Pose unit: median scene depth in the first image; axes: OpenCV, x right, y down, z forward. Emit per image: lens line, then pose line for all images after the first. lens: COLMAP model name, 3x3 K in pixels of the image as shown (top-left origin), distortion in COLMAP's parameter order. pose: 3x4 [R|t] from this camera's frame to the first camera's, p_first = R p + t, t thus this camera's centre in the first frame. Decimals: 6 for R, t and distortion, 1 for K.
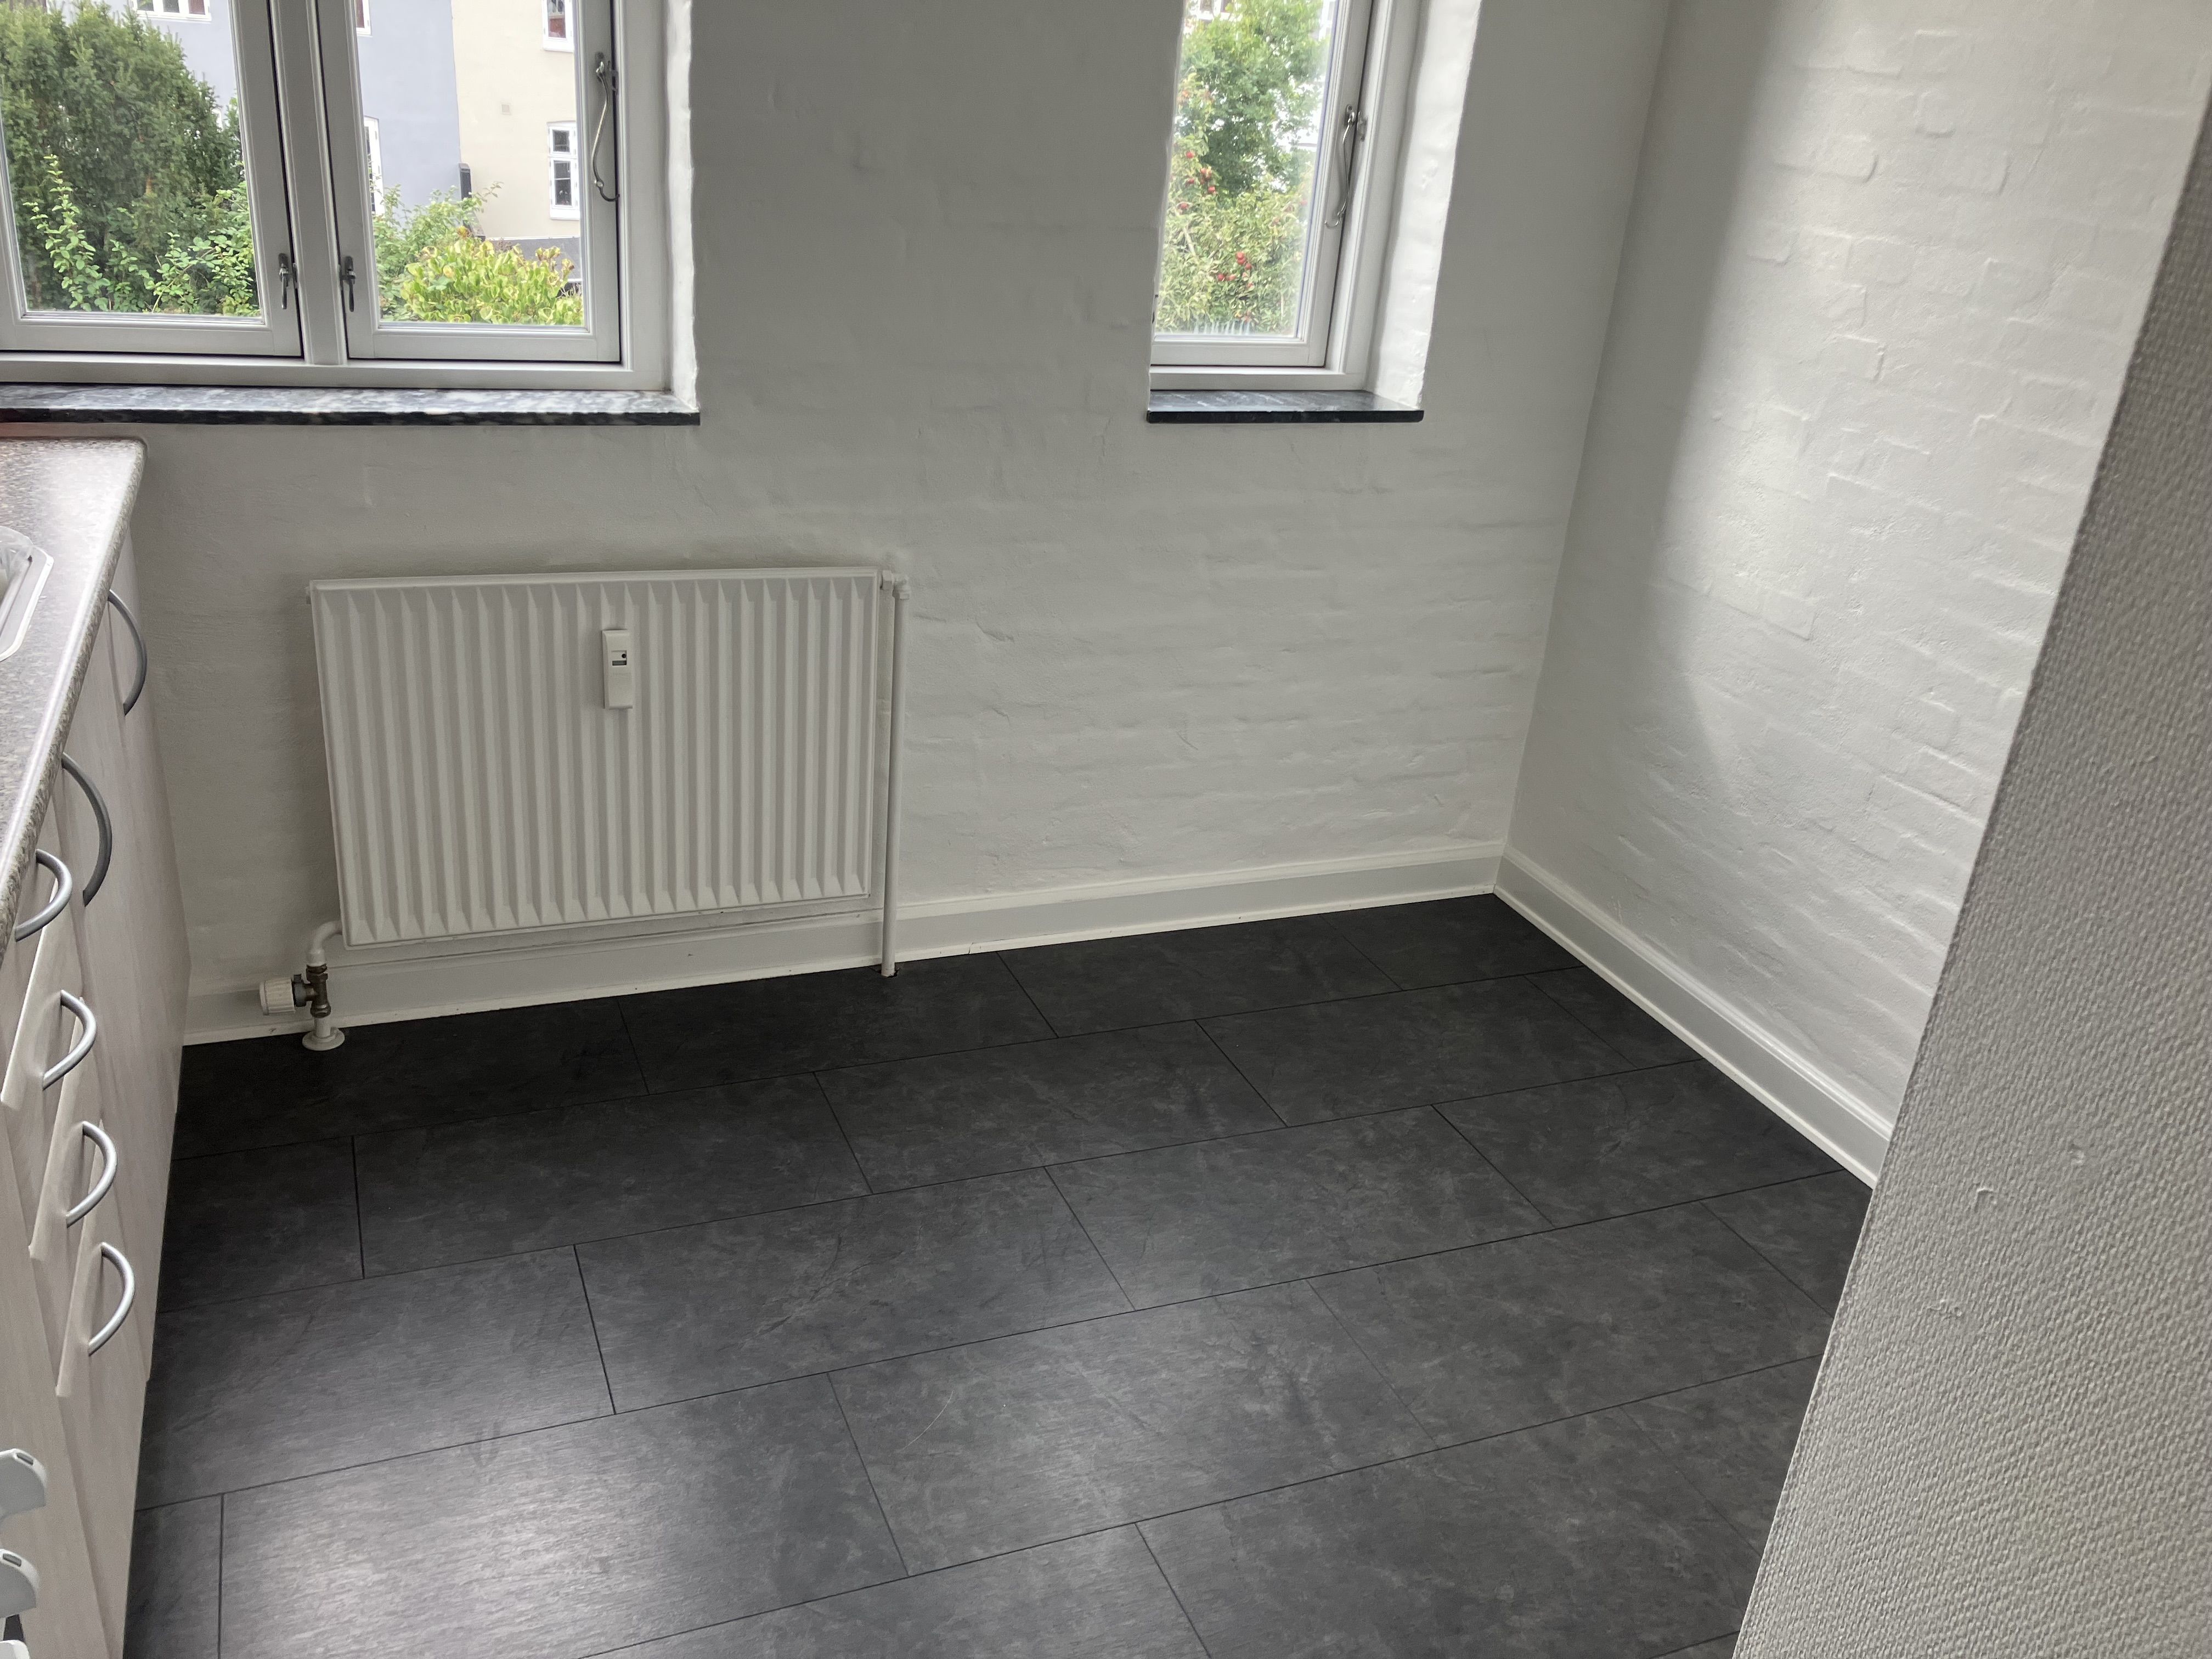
lens RADIAL K [[1799.0, 0, 1104.1], [0, 1799.0, 837.7], [0, 0, 1]] dist [0.007309, 0.007814]
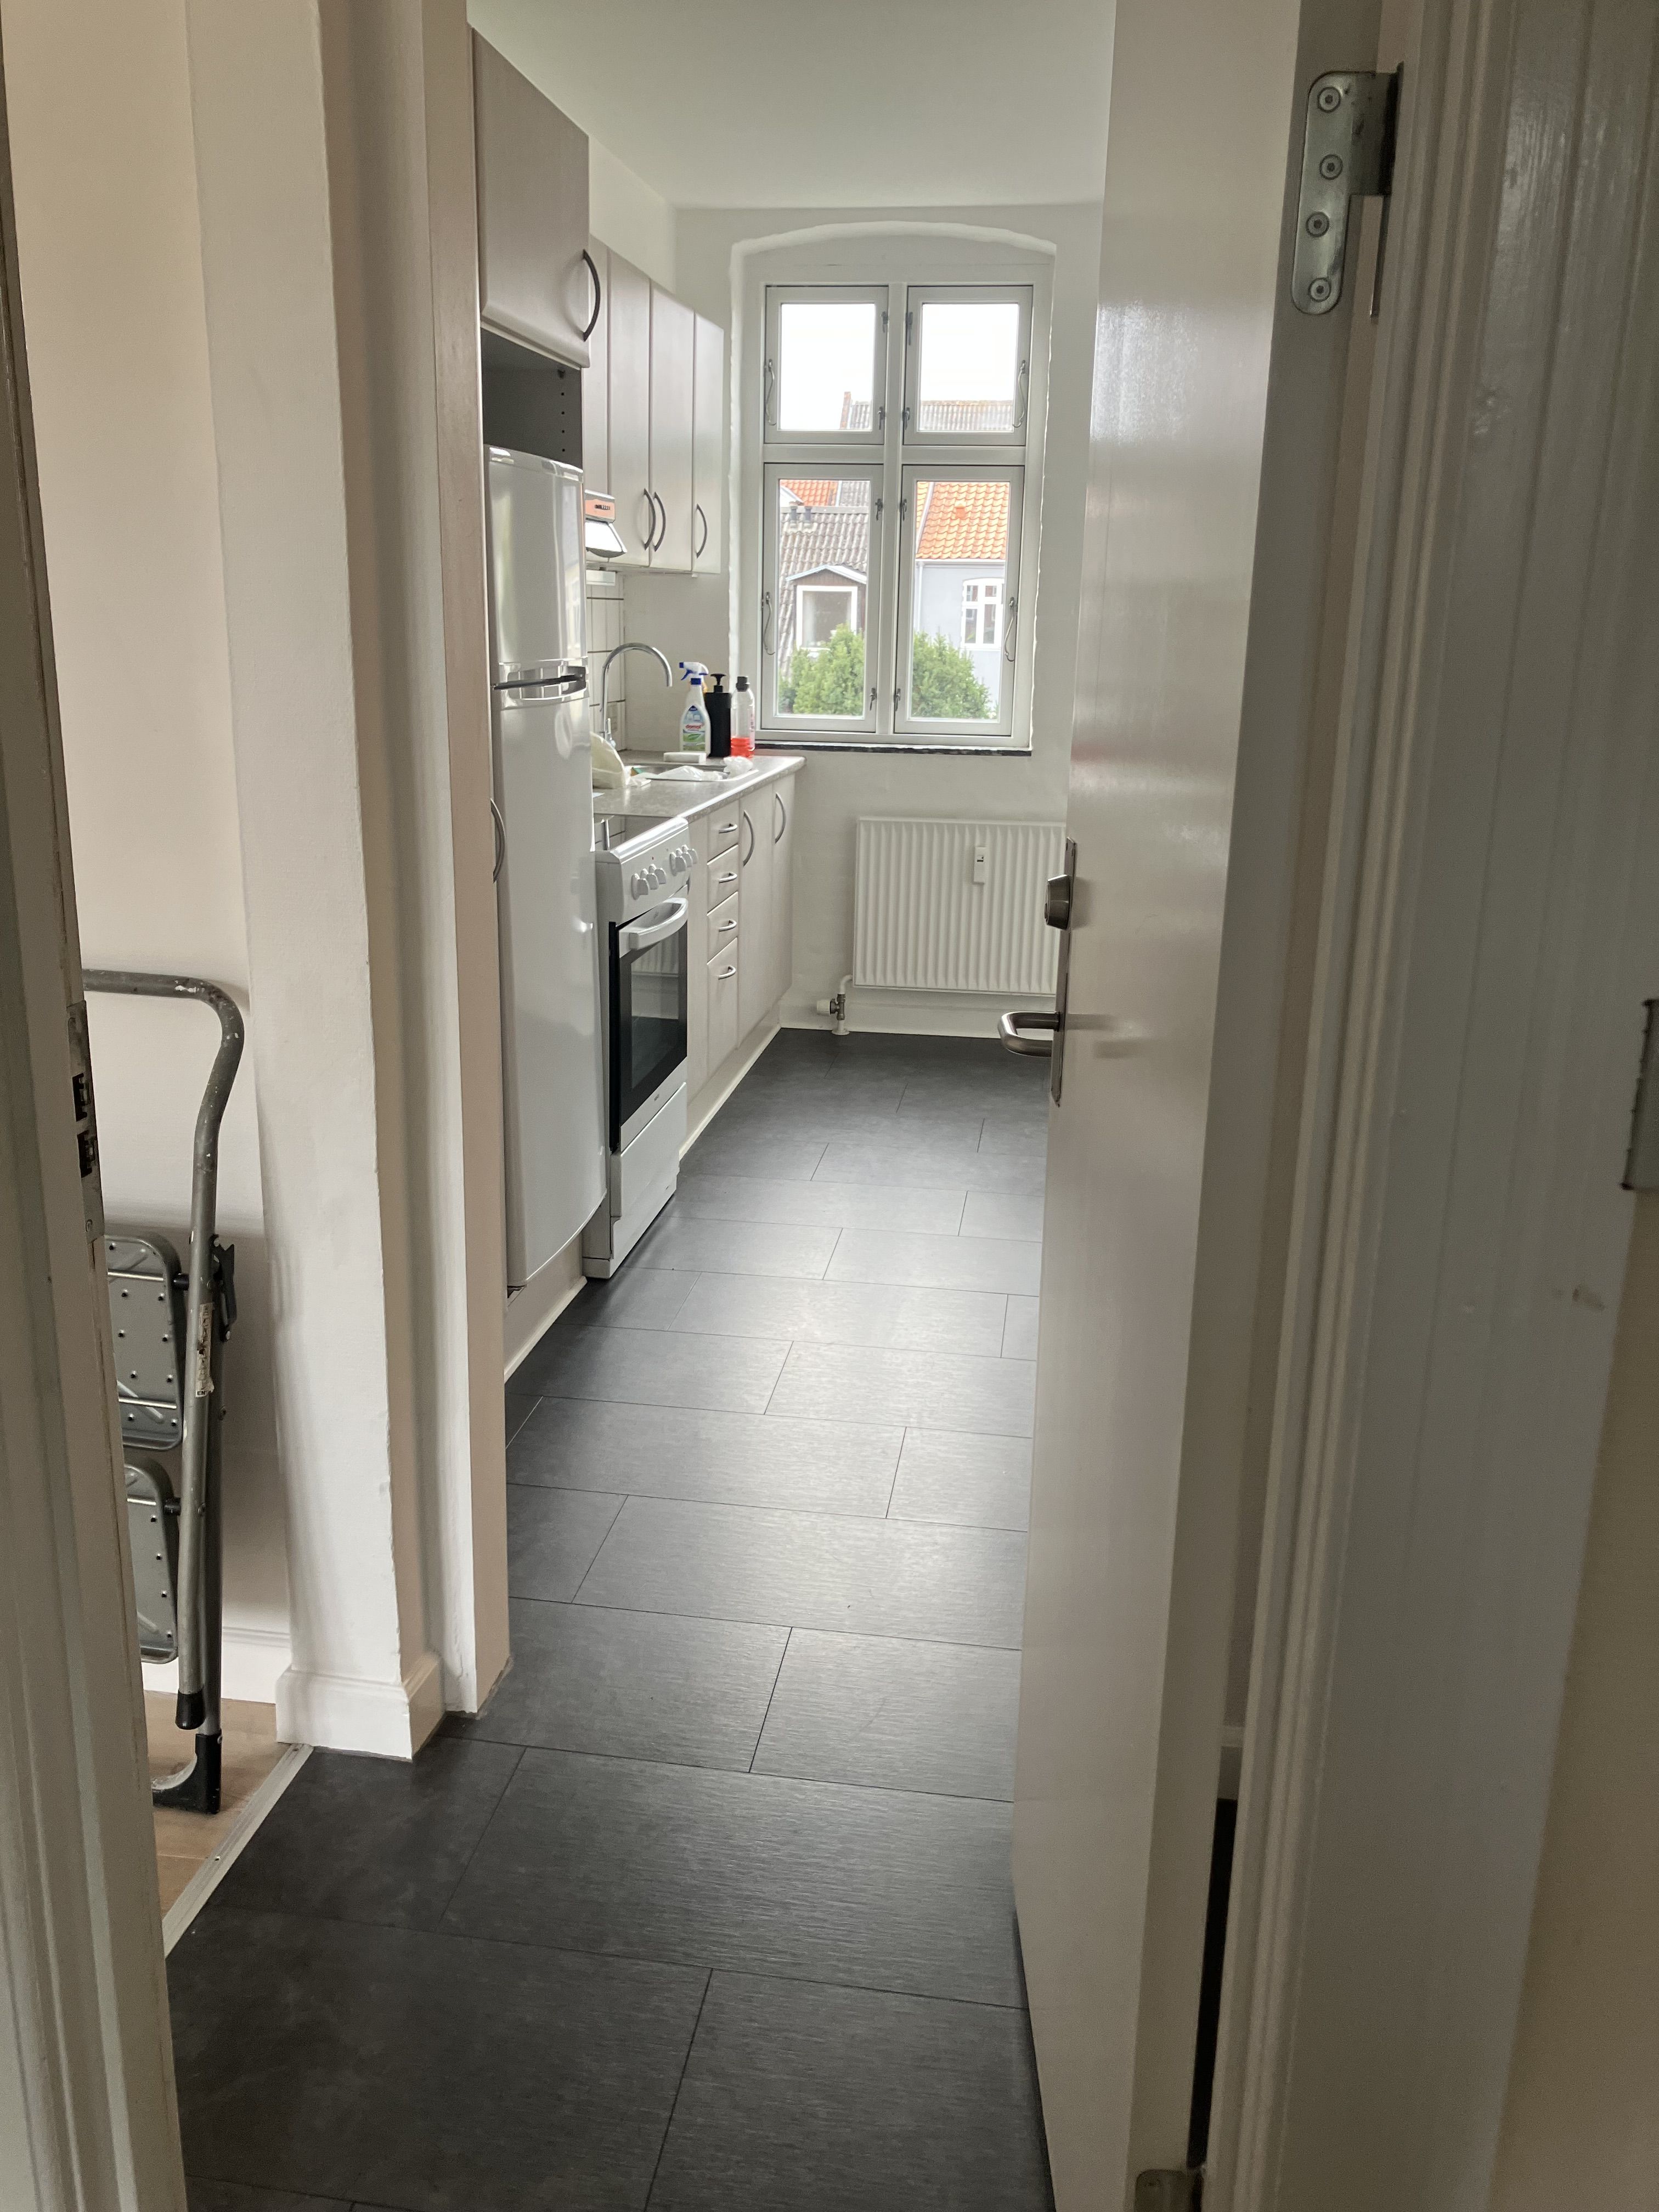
lens RADIAL K [[1799.0, 0, 829.5], [0, 1799.0, 1106.0], [0, 0, 1]] dist [0.007309, 0.007814]
pose [[0.858469, 0.073061, -0.507635, 0.674961], [-0.157918, 0.979367, -0.126103, 0.478717], [0.487948, 0.188421, 0.852294, -0.856465]]
